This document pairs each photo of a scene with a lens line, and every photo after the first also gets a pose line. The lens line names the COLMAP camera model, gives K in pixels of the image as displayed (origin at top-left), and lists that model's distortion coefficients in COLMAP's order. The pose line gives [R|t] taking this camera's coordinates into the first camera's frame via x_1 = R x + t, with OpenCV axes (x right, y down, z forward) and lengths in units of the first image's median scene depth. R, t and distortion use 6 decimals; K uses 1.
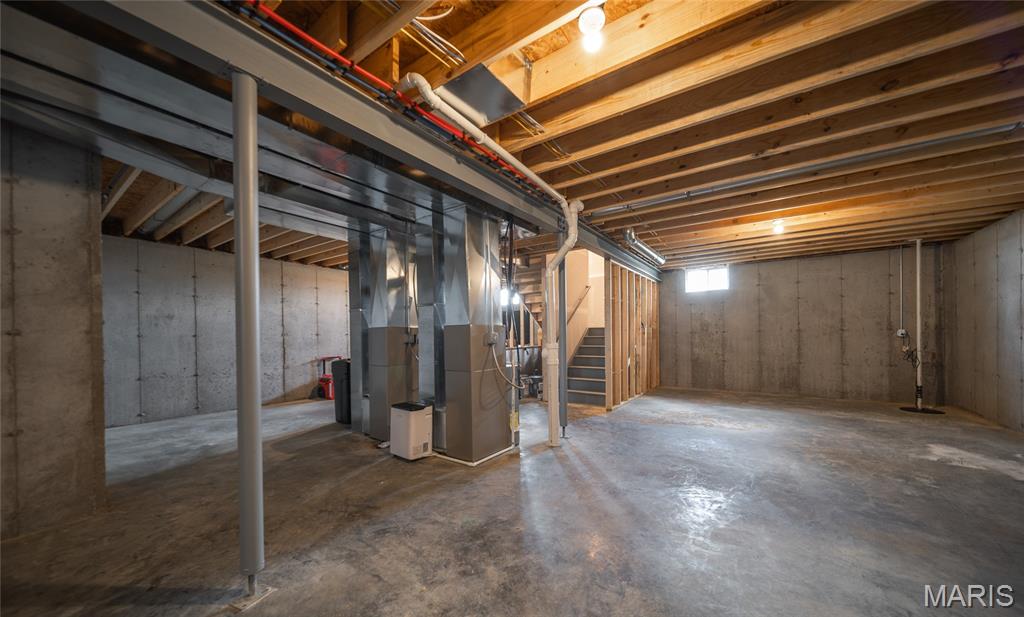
lens RADIAL K [[360.2, 0, 504.5], [0, 360.2, 328.3], [0, 0, 1]] dist [0.000236, -0.002066]
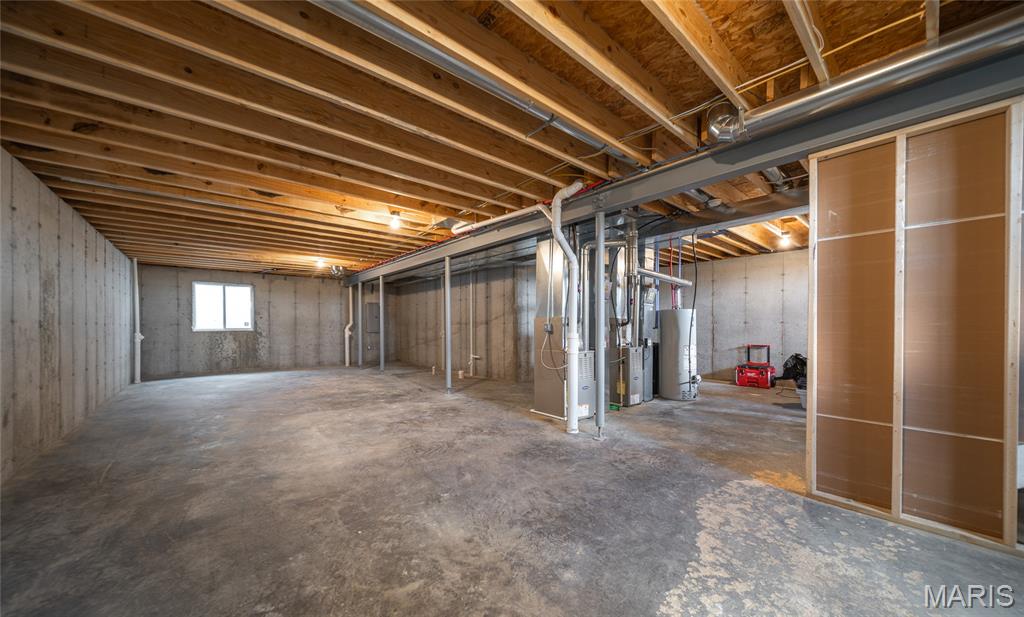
lens RADIAL K [[360.2, 0, 504.5], [0, 360.2, 328.3], [0, 0, 1]] dist [0.000236, -0.002066]
pose [[-0.251684, 0.020585, -0.967591, 1.406494], [0.017001, 0.999714, 0.016846, 0.011705], [0.967660, -0.012210, -0.251962, 1.299486]]
